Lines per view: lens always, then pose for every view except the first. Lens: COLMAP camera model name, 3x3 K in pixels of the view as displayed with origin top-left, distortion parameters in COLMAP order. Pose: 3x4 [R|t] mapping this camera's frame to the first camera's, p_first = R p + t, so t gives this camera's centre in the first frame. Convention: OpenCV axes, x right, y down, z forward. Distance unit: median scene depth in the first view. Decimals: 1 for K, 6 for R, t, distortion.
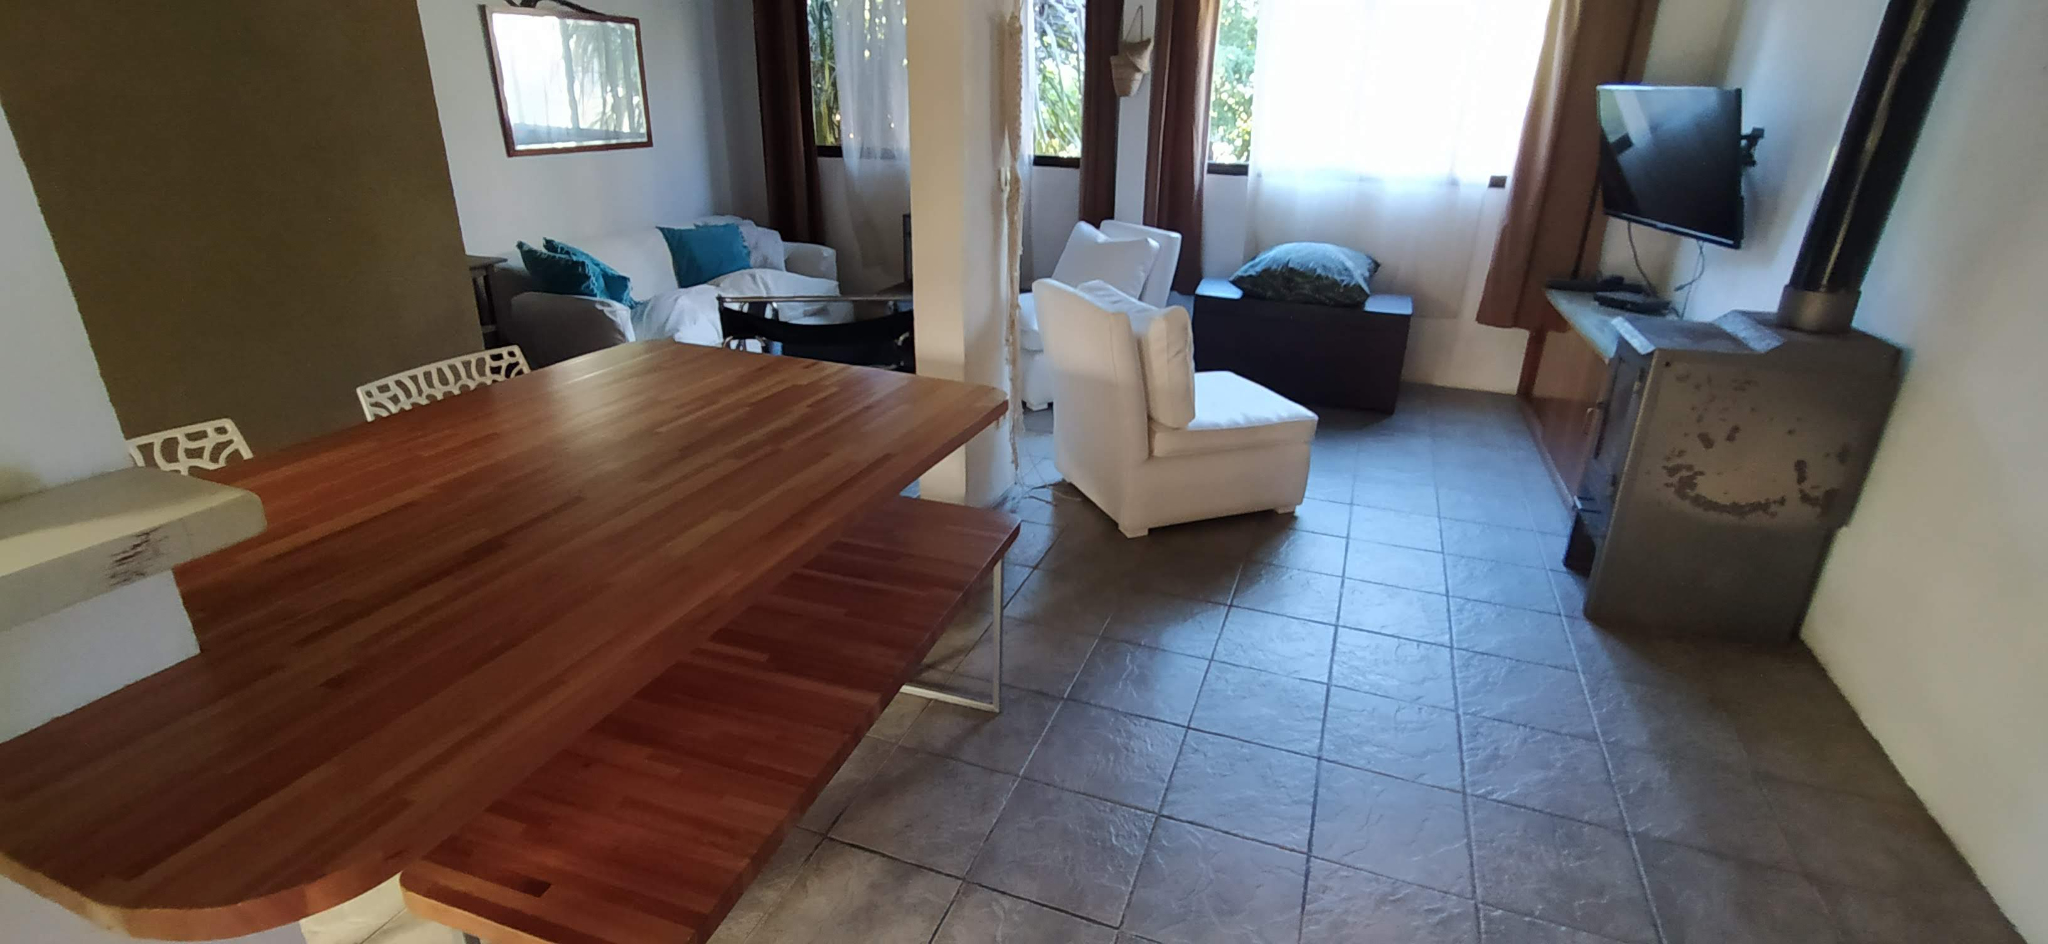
lens RADIAL K [[926.5, 0, 1024.7], [0, 926.5, 457.2], [0, 0, 1]] dist [-0.005848, 0.006212]
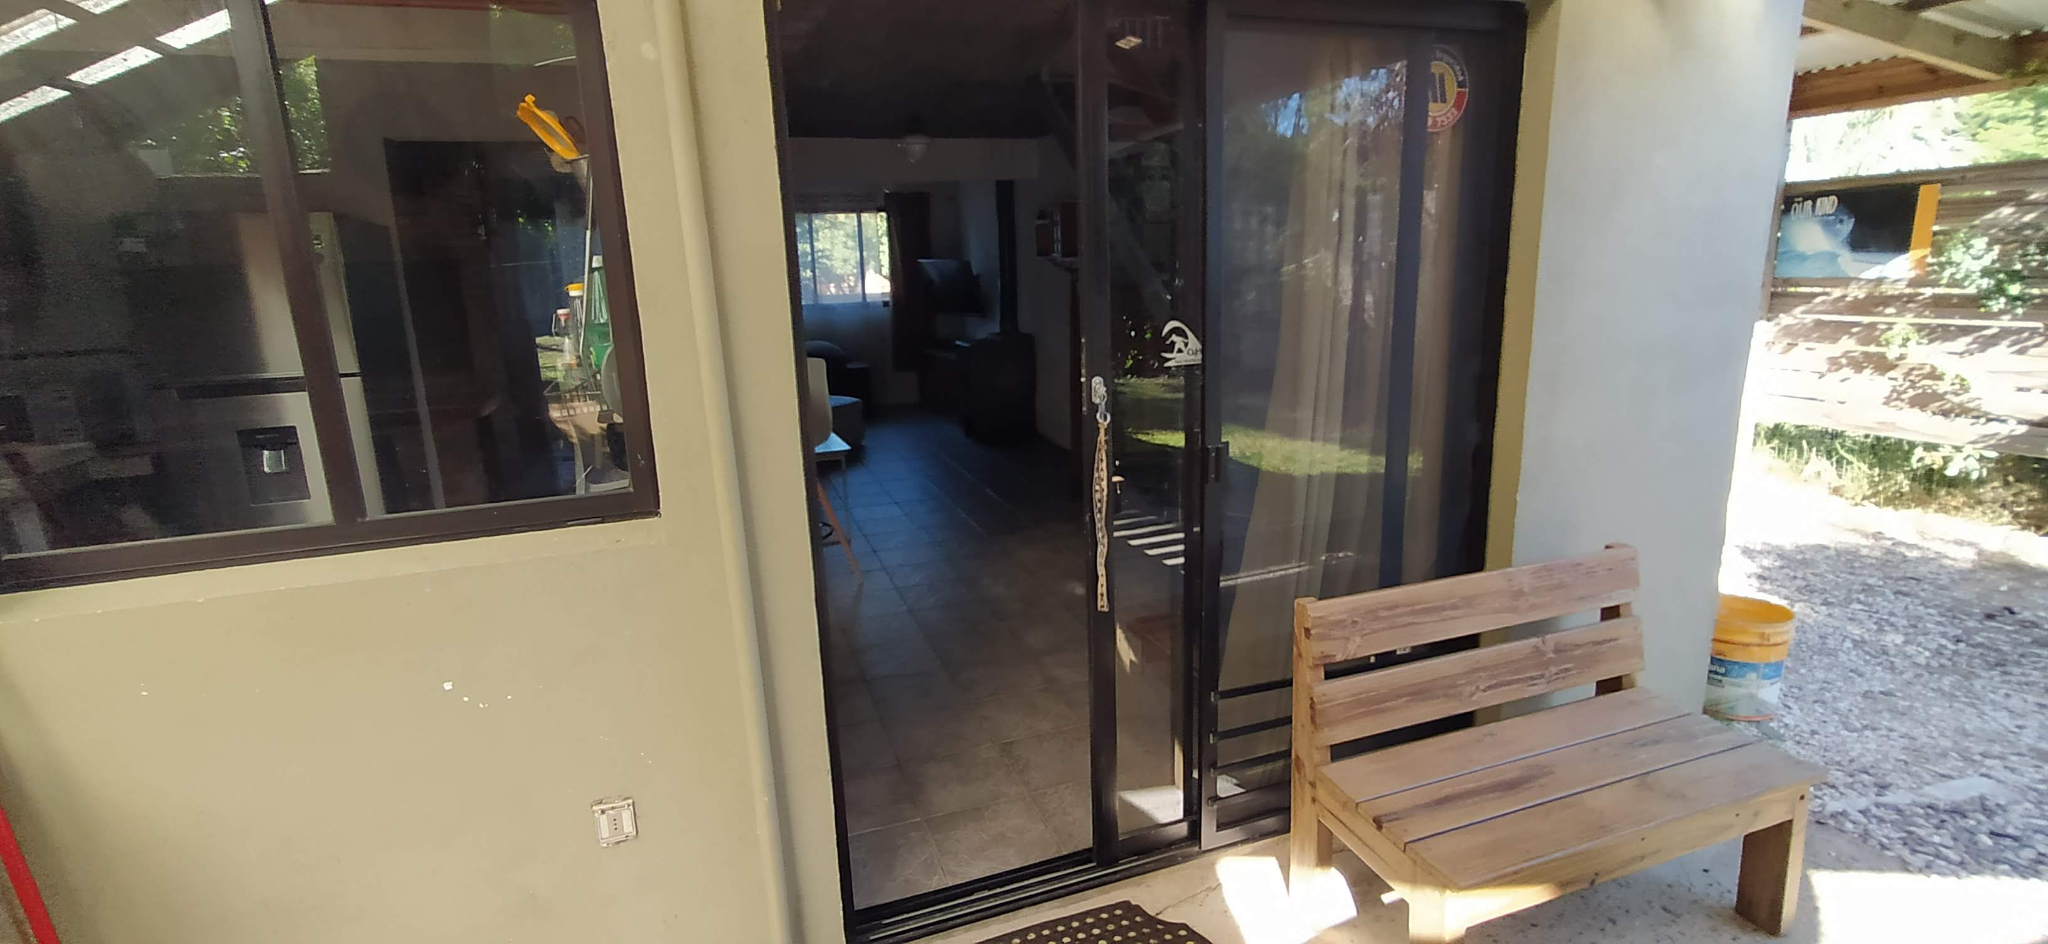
lens RADIAL K [[926.5, 0, 1027.1], [0, 926.5, 459.0], [0, 0, 1]] dist [-0.005848, 0.006212]
pose [[0.764925, -0.183198, 0.617518, -0.801953], [0.279322, 0.958211, -0.061729, 0.342270], [-0.580404, 0.219704, 0.784131, -1.004376]]
